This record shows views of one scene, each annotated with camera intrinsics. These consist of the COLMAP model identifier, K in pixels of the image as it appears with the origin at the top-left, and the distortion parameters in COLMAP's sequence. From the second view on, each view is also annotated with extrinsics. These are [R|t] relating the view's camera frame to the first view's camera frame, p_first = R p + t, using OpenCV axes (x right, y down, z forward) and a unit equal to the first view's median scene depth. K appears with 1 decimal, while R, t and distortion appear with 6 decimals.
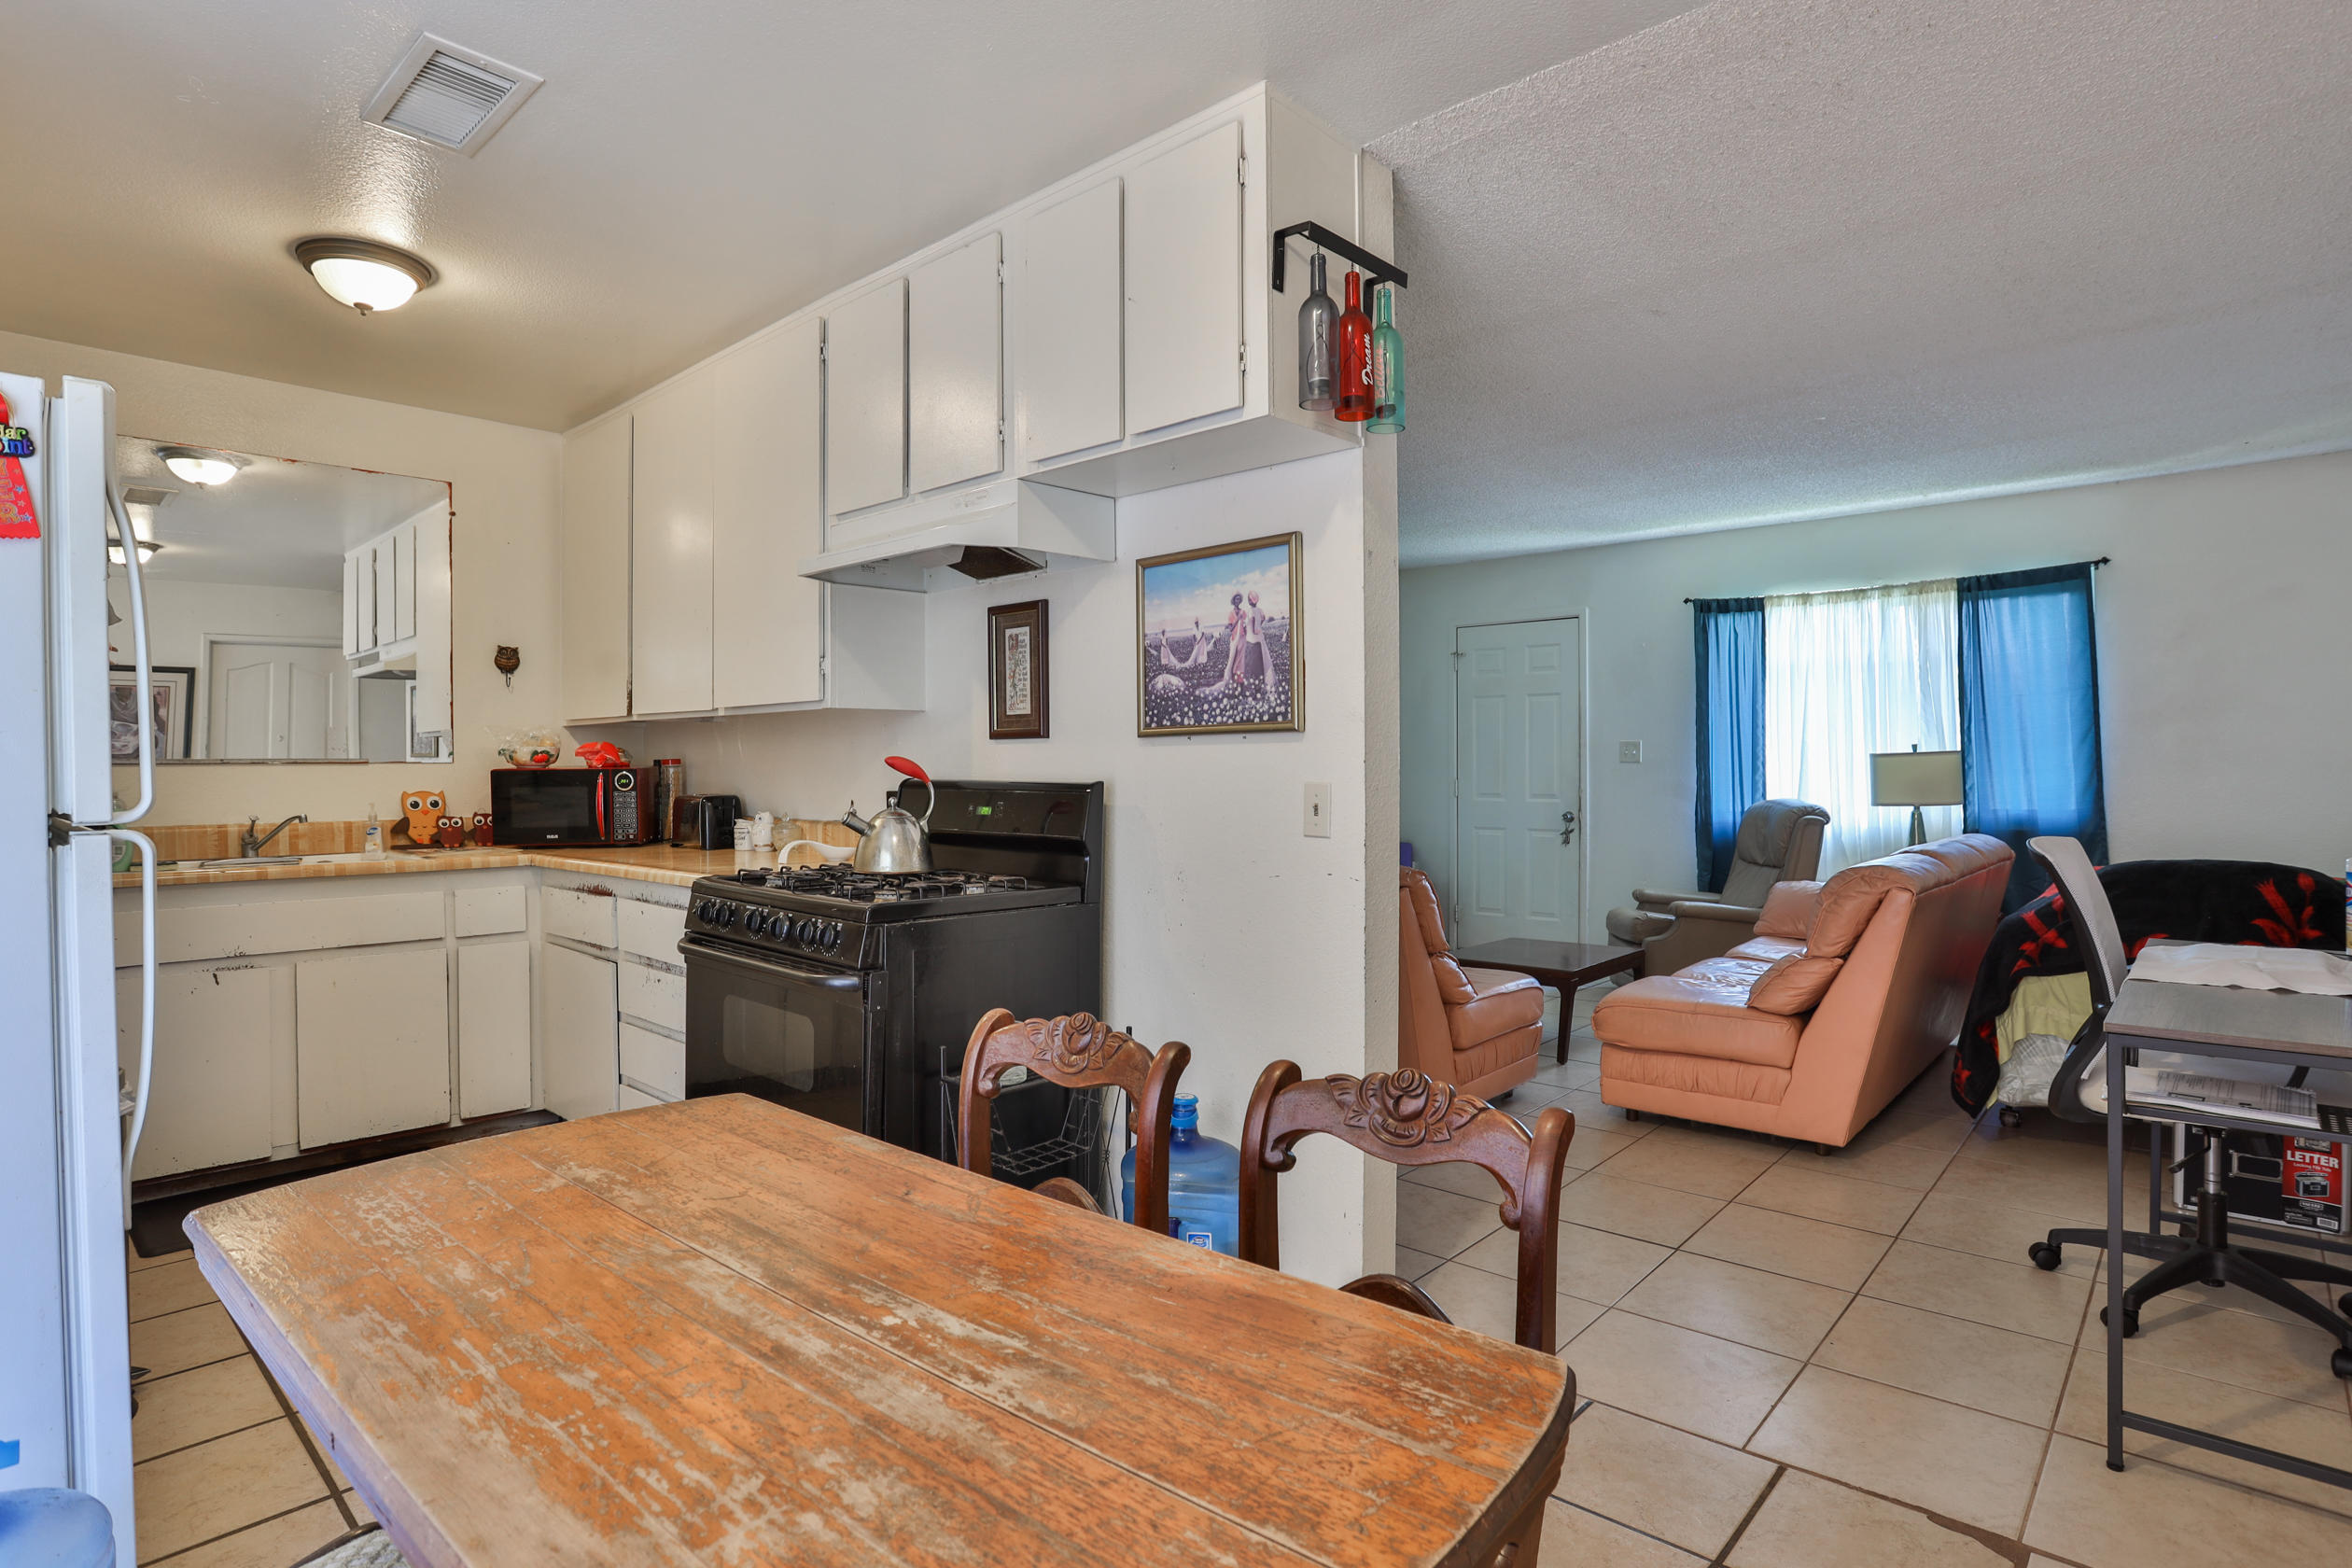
lens RADIAL K [[1208.8, 0, 1173.2], [0, 1208.8, 777.6], [0, 0, 1]] dist [-0.088148, 0.042263]
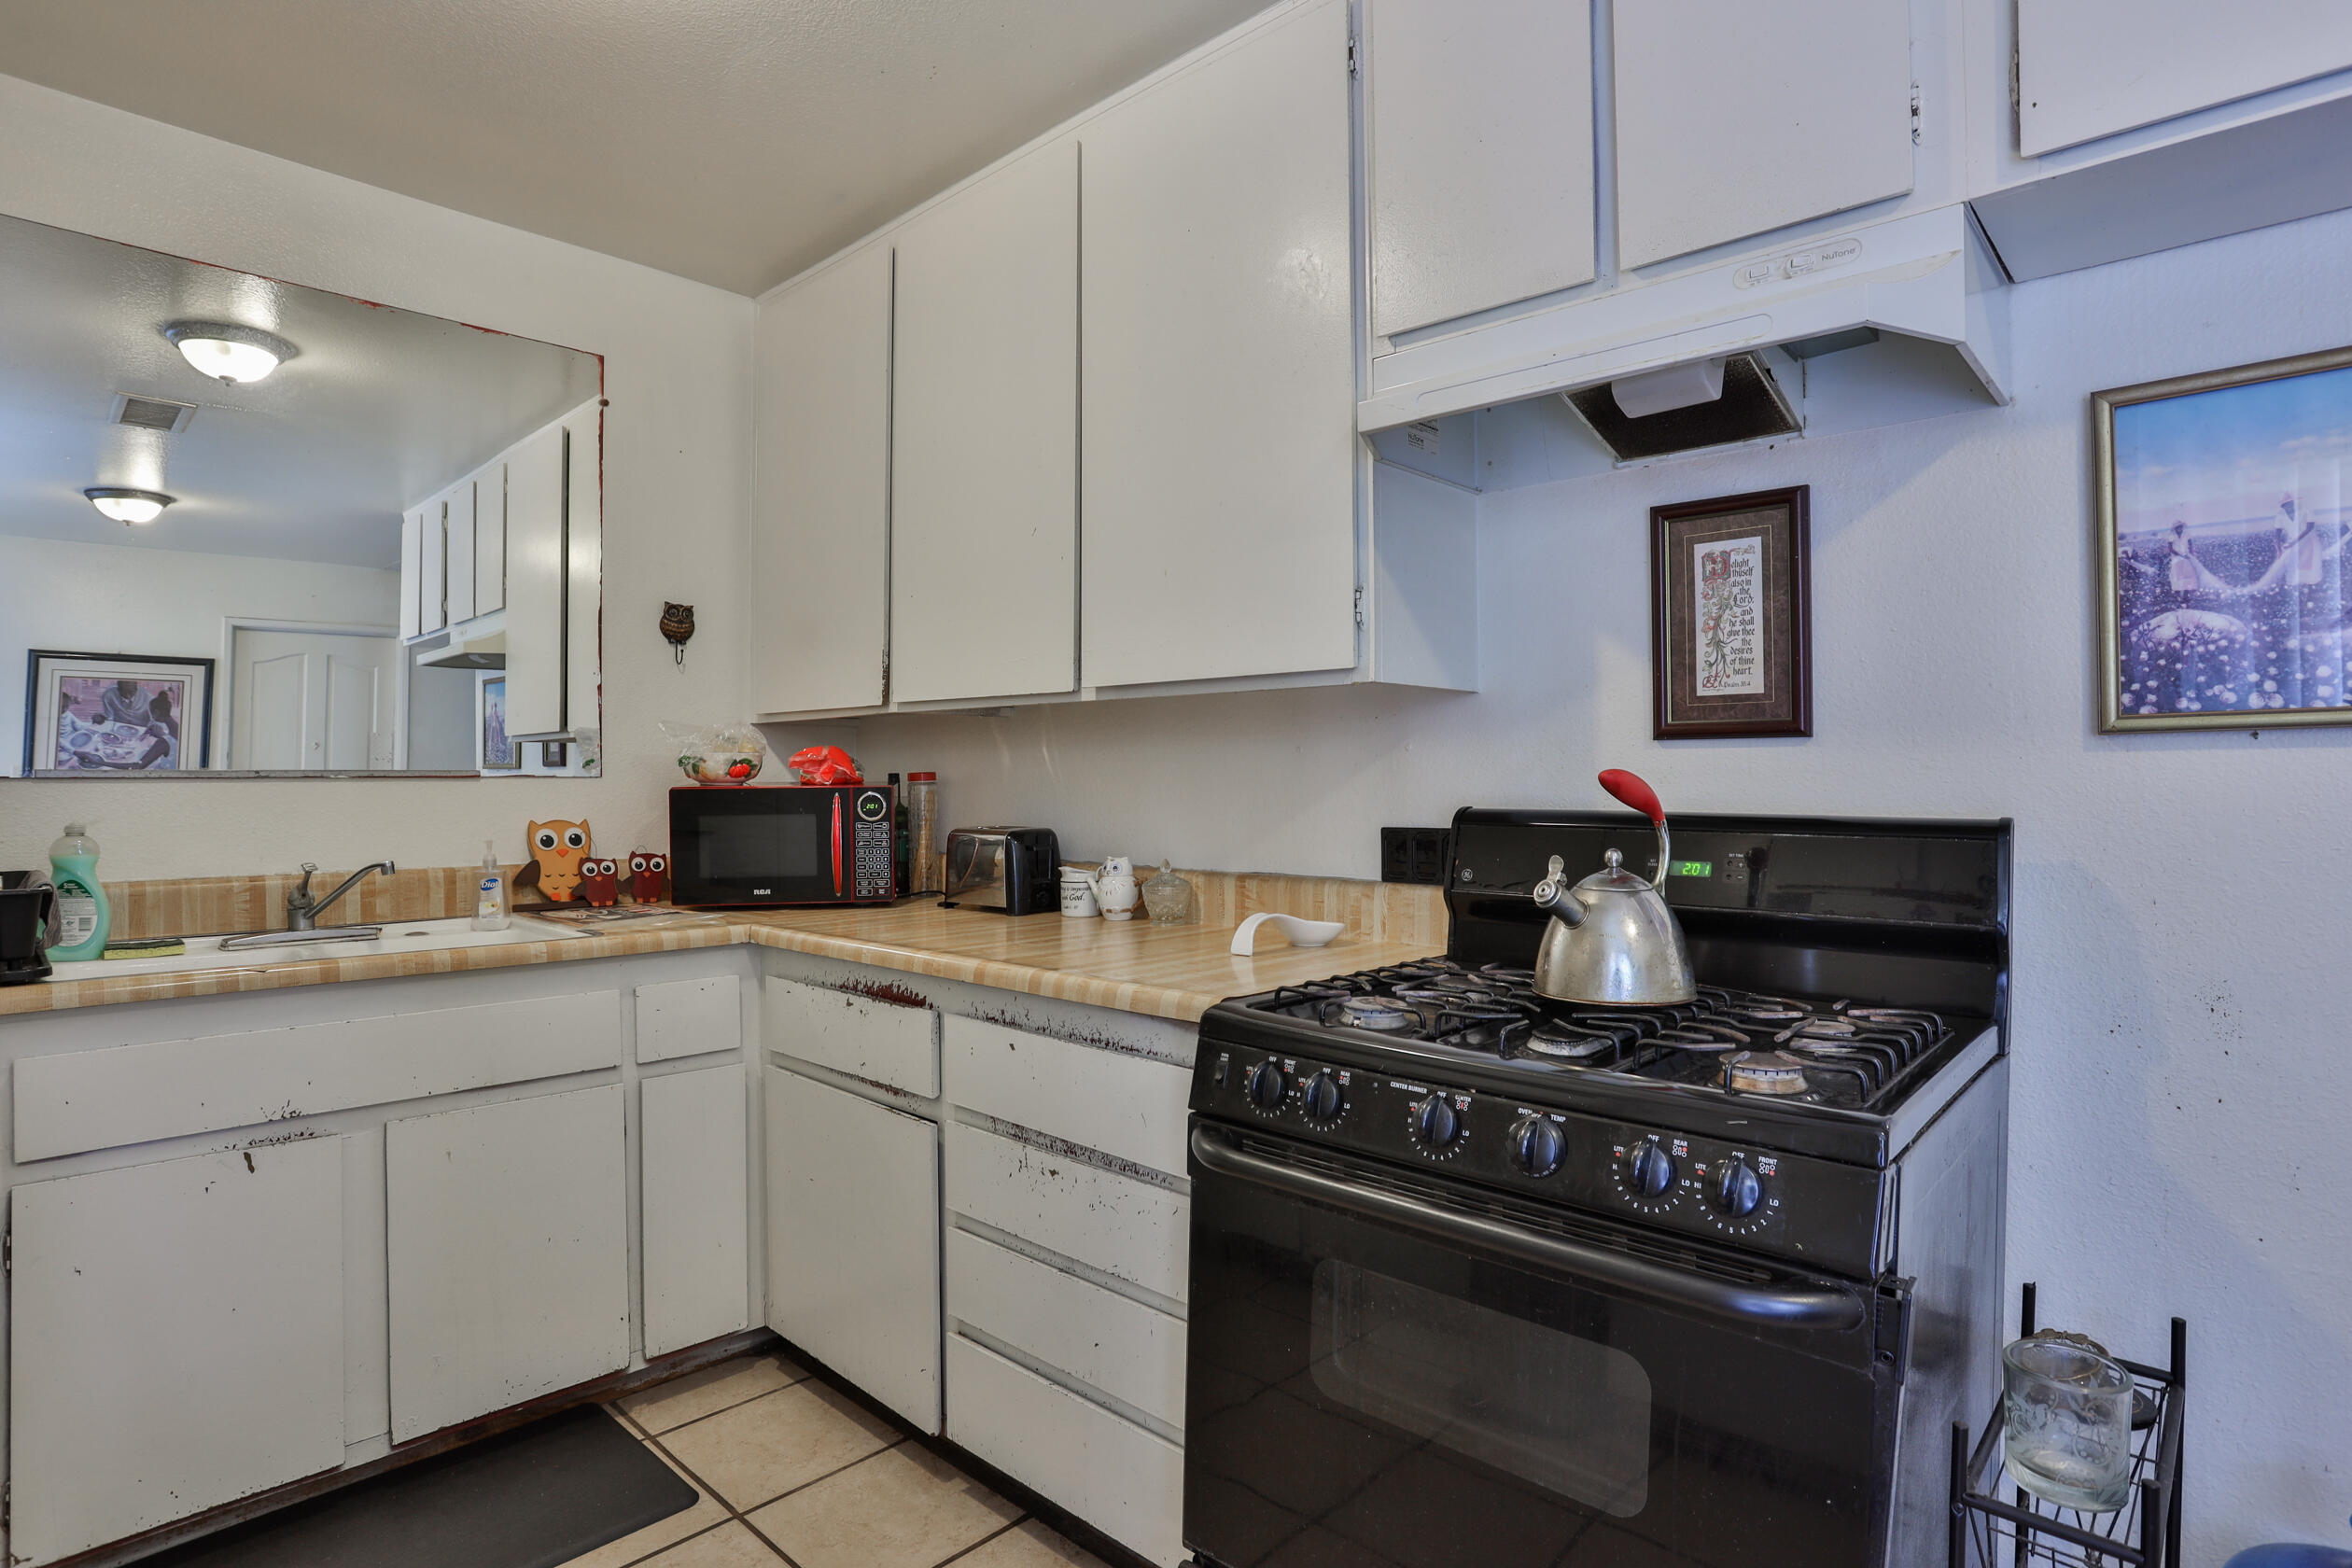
lens RADIAL K [[1208.8, 0, 1173.2], [0, 1208.8, 777.6], [0, 0, 1]] dist [-0.088148, 0.042263]
pose [[0.999956, 0.002481, -0.009054, -0.302418], [-0.002592, 0.999922, -0.012192, -0.005285], [0.009023, 0.012215, 0.999885, 0.356839]]
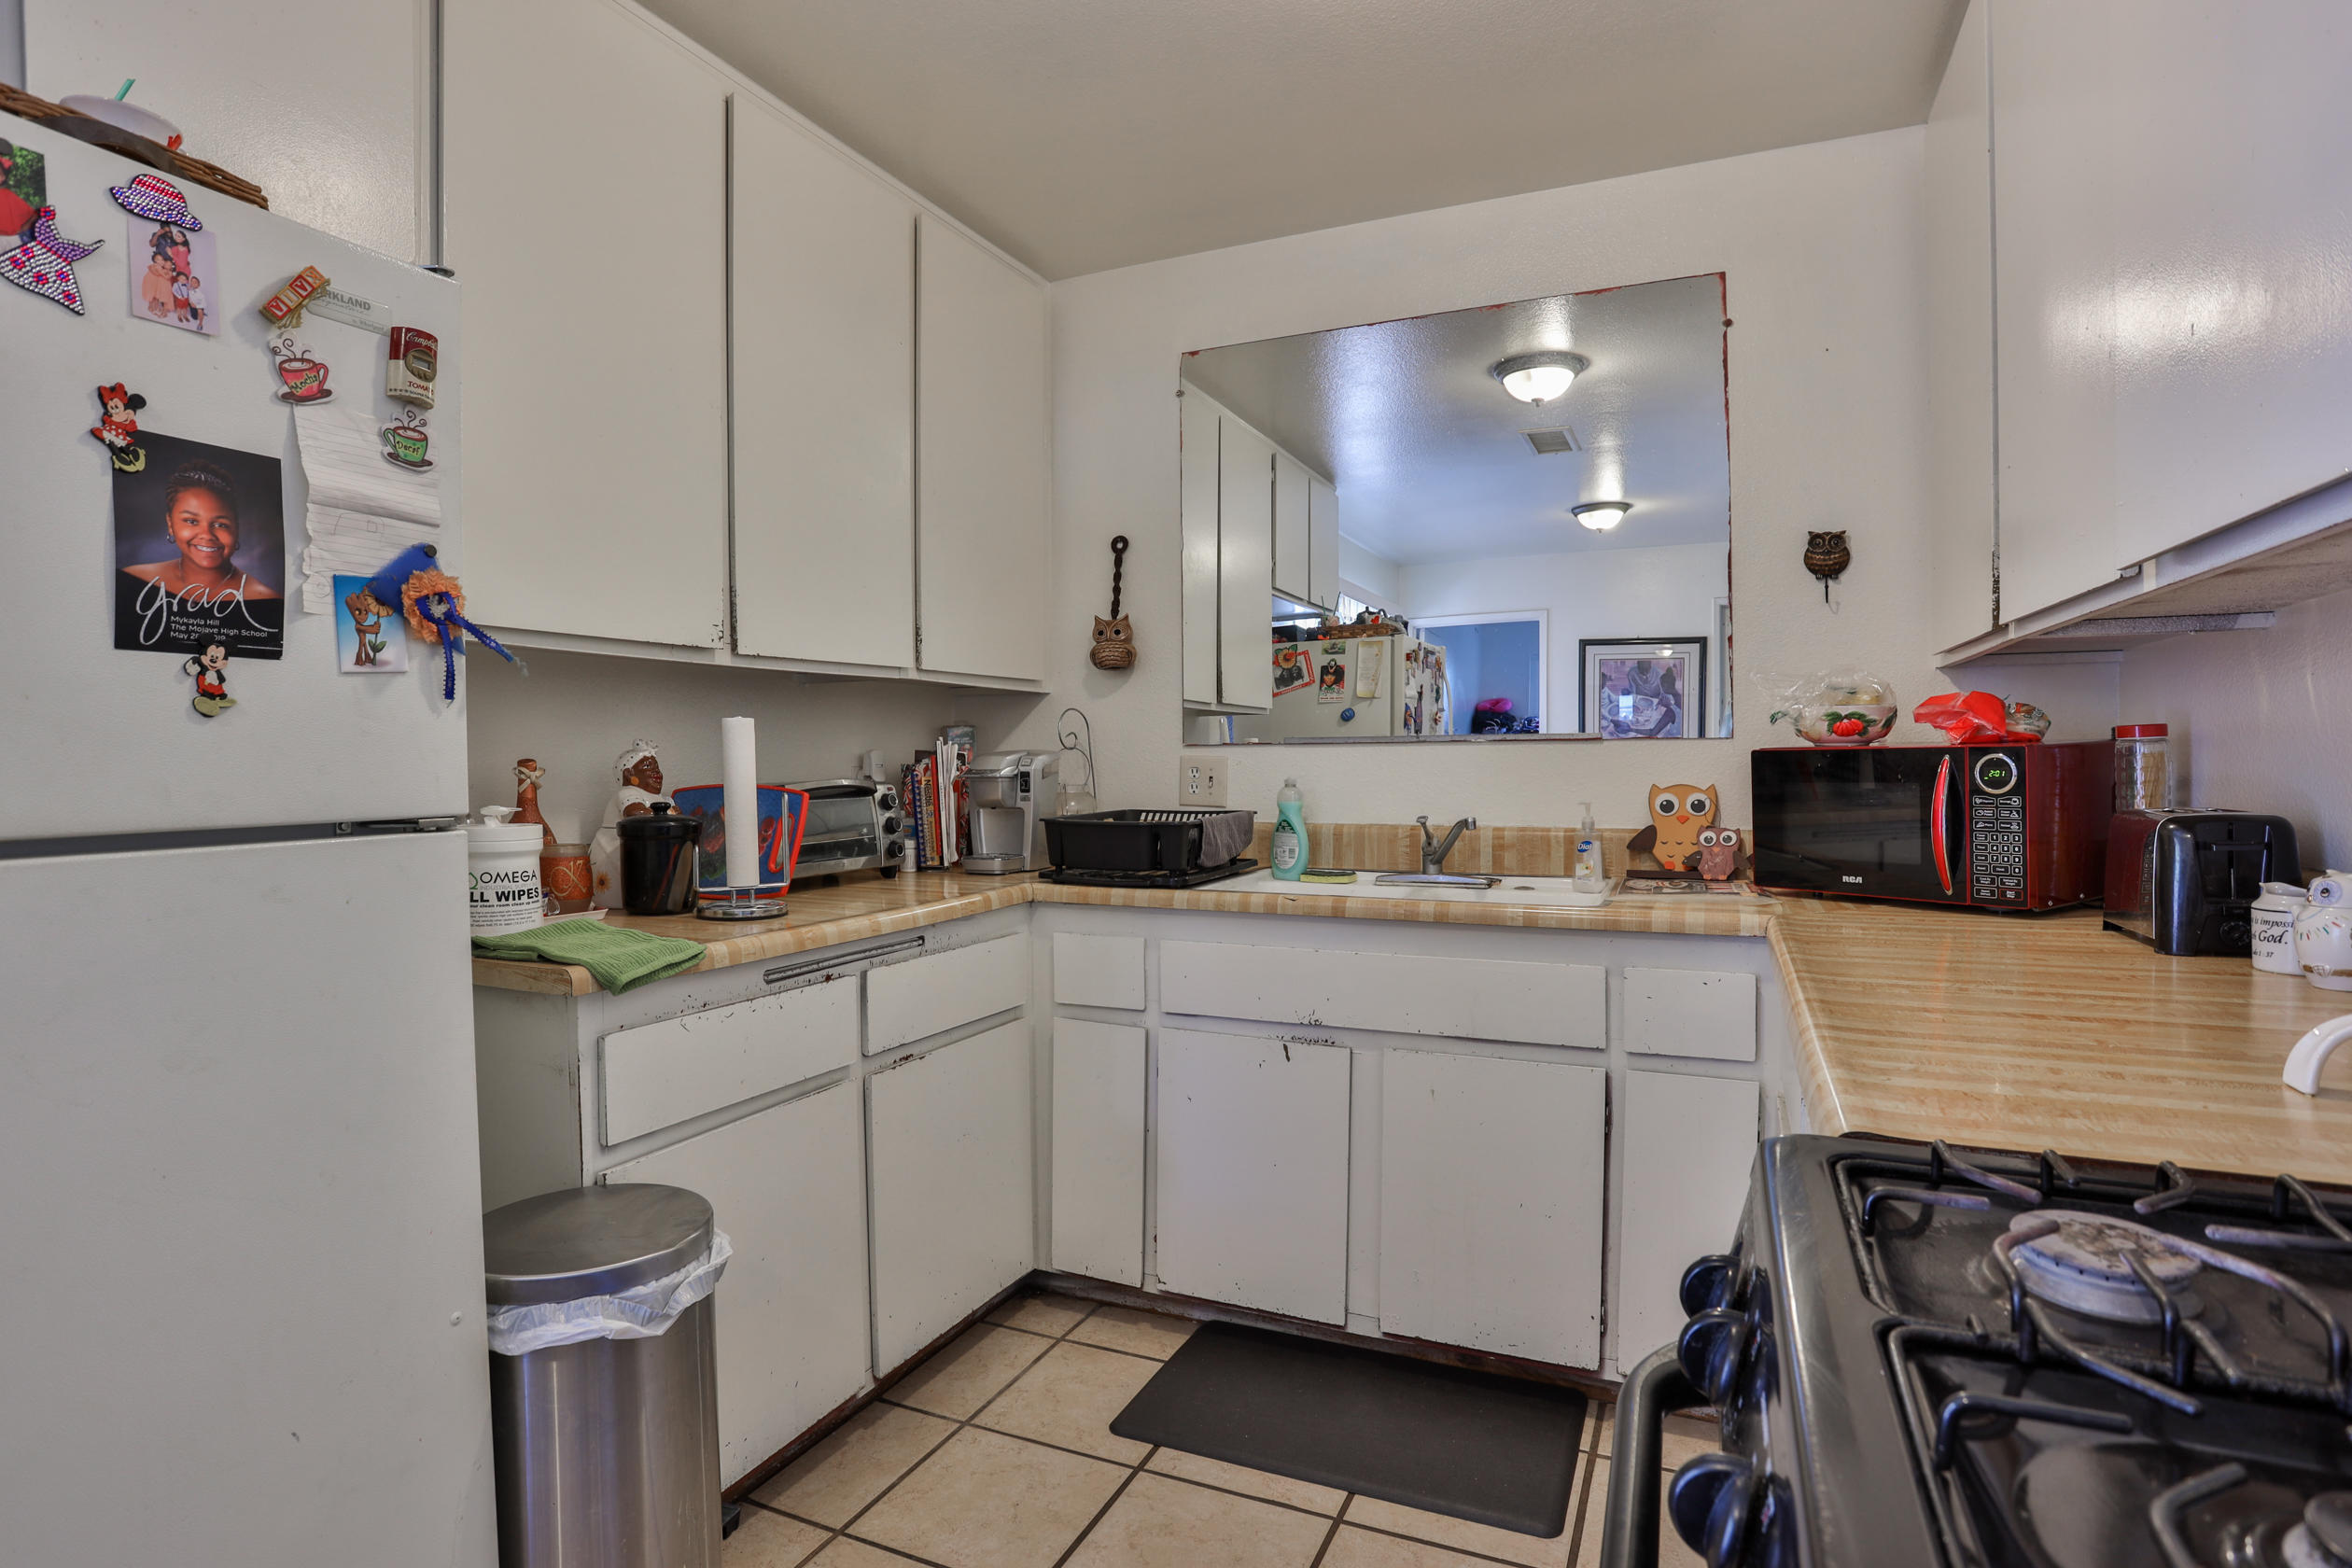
lens RADIAL K [[1212.6, 0, 1172.5], [0, 1212.6, 777.5], [0, 0, 1]] dist [-0.079389, 0.034204]
pose [[0.309831, 0.020346, -0.950574, -0.129584], [0.001047, 0.999763, 0.021740, -0.006217], [0.950791, -0.007731, 0.309736, 0.572907]]
